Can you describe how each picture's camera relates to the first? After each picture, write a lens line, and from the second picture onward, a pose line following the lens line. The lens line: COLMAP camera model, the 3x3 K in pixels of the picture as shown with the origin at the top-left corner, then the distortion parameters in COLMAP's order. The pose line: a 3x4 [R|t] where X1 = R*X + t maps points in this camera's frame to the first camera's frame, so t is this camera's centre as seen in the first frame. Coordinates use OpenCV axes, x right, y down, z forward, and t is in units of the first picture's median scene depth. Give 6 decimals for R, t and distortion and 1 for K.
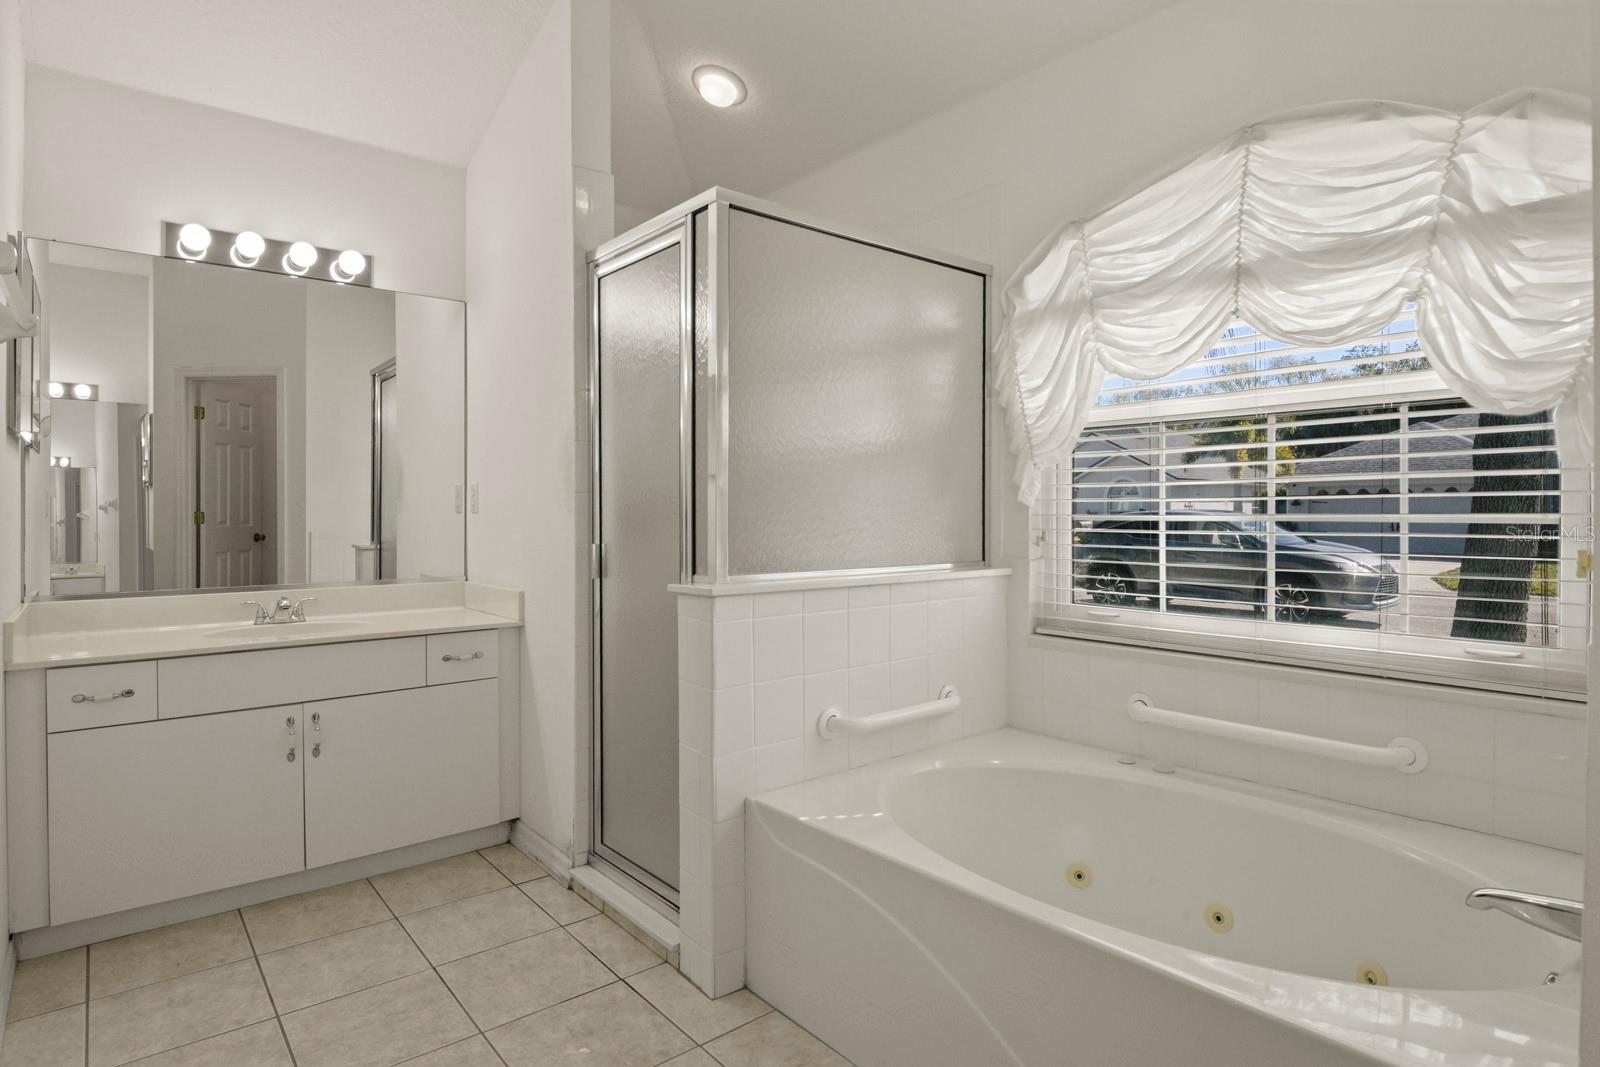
lens RADIAL K [[879.5, 0, 804.6], [0, 879.5, 518.2], [0, 0, 1]] dist [-0.008937, -0.003849]
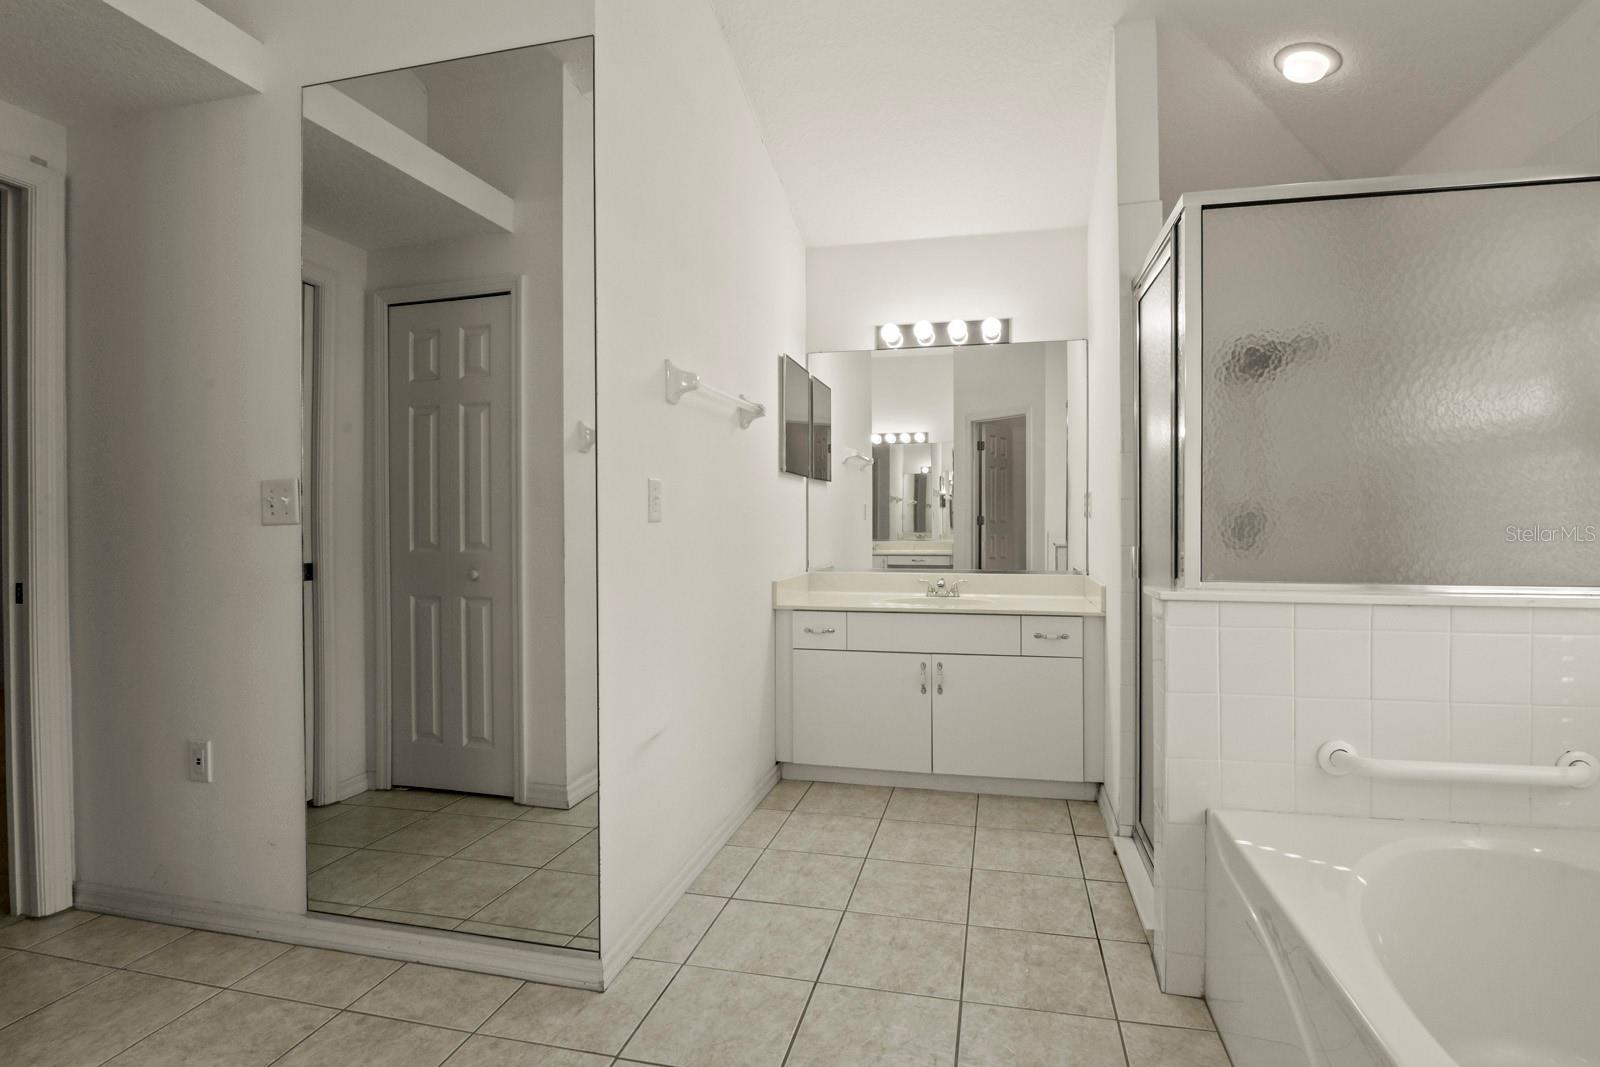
lens RADIAL K [[763.1, 0, 810.1], [0, 763.1, 525.8], [0, 0, 1]] dist [-0.012792, -0.003758]
pose [[0.605584, 0.007725, -0.795744, 0.277581], [-0.002754, 0.999967, 0.007612, -0.002270], [0.795777, -0.002418, 0.605585, 0.109632]]
